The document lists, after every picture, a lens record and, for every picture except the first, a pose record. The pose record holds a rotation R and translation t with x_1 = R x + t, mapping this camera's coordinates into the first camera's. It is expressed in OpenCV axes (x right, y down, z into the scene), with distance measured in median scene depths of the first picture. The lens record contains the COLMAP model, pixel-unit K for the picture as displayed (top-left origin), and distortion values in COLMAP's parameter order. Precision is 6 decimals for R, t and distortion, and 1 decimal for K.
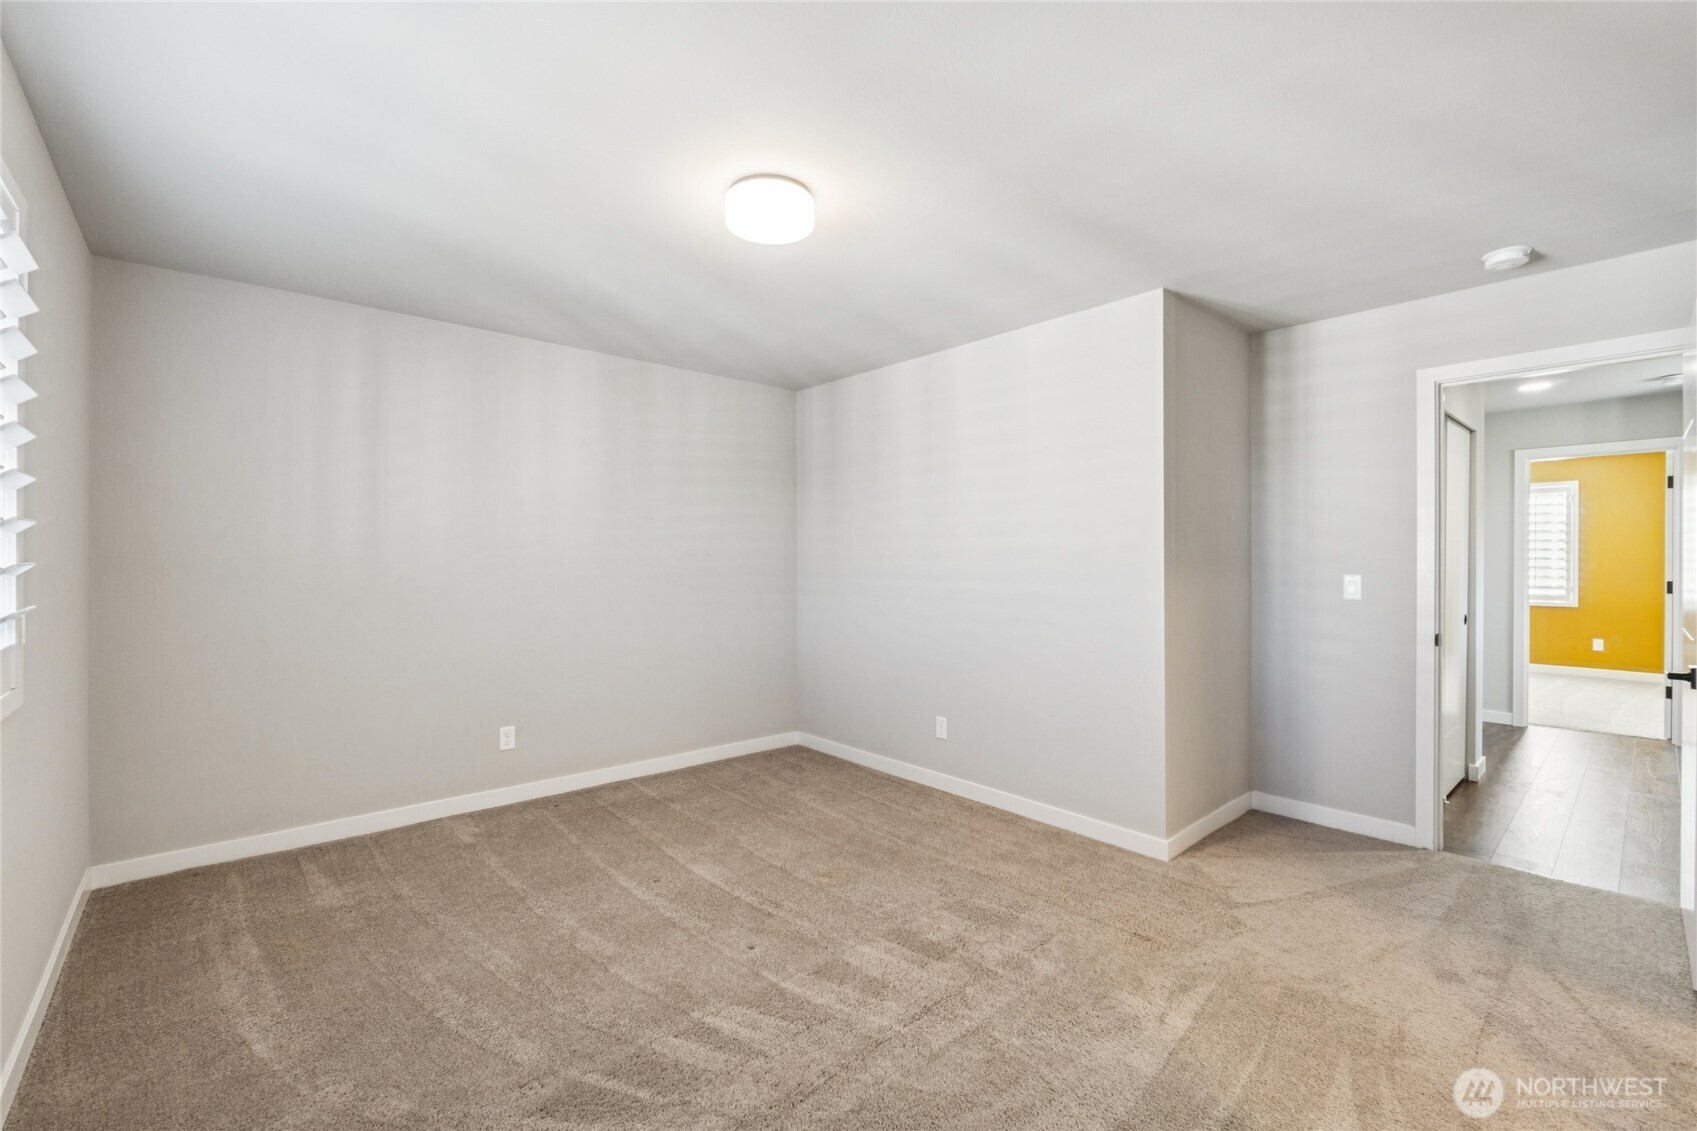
lens RADIAL K [[710.9, 0, 848.5], [0, 710.9, 565.5], [0, 0, 1]] dist [-0.009533, -0.000199]
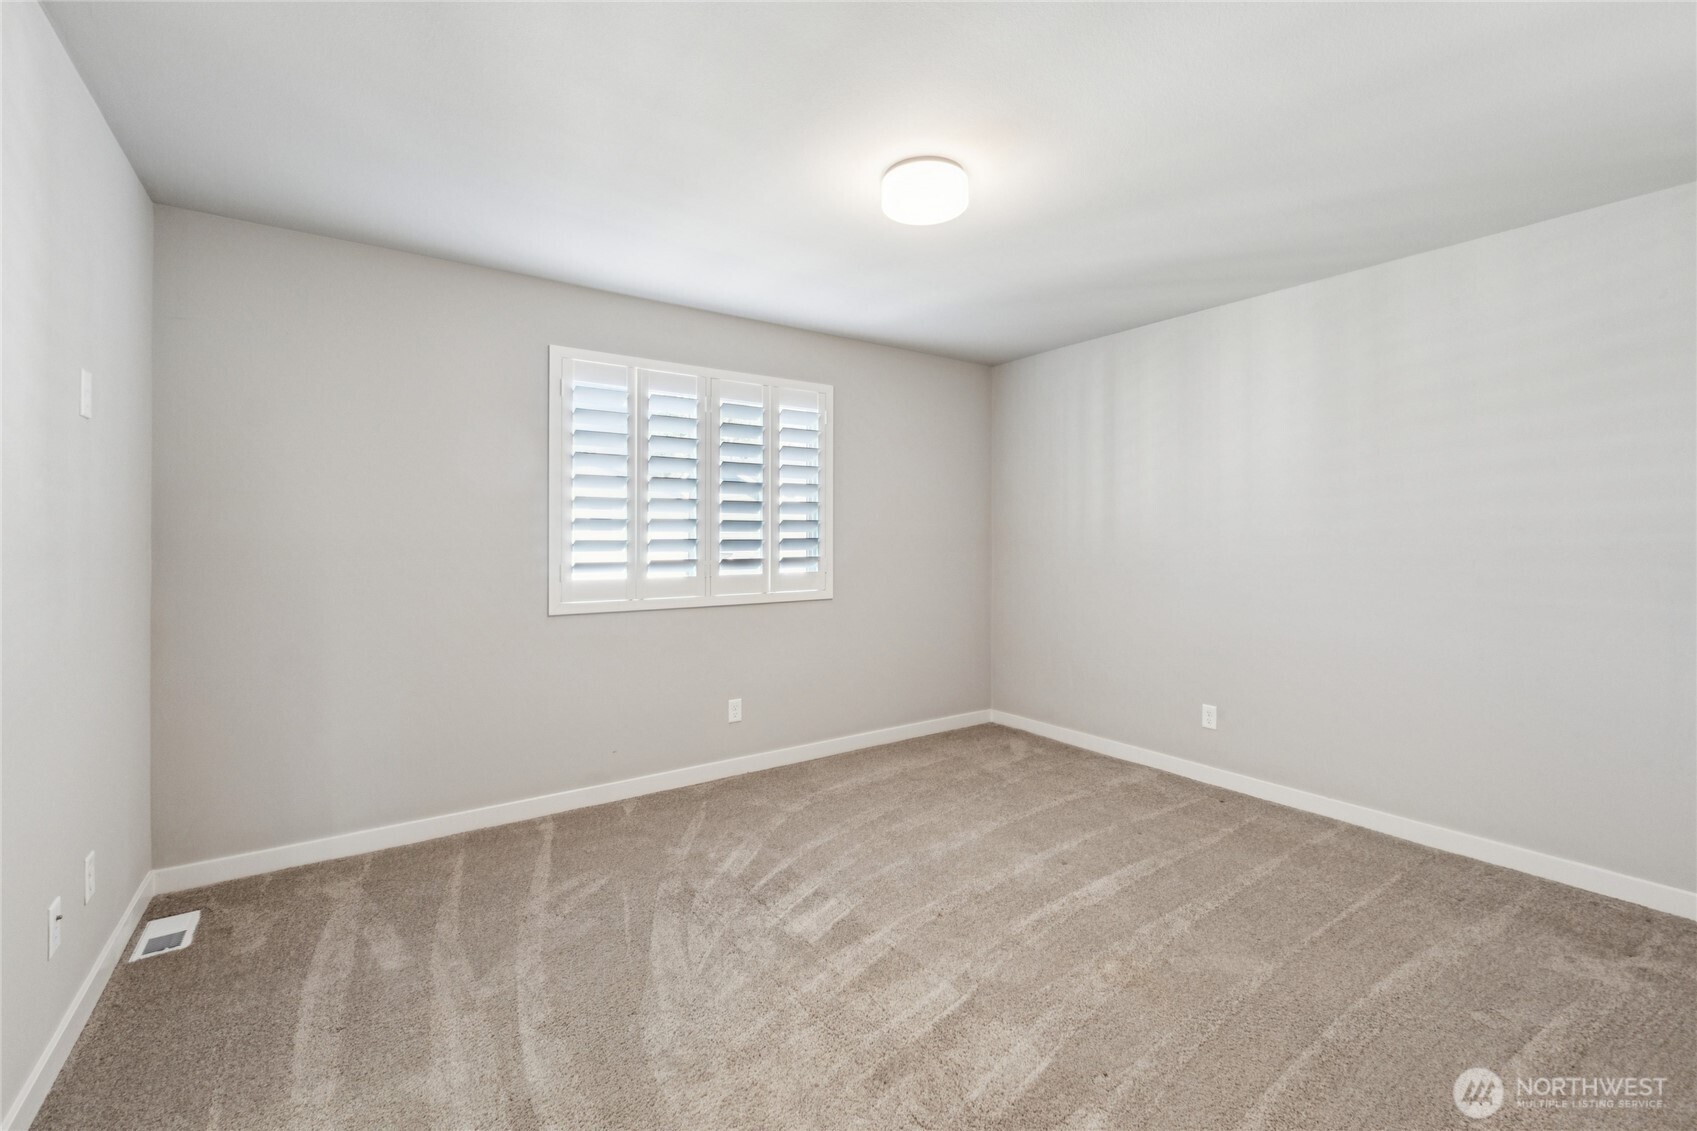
lens RADIAL K [[710.9, 0, 848.5], [0, 710.9, 565.5], [0, 0, 1]] dist [-0.009533, -0.000199]
pose [[-0.105875, 0.036492, -0.993710, 0.596613], [-0.002486, 0.999314, 0.036962, -0.005689], [0.994376, 0.006384, -0.105712, 0.647620]]
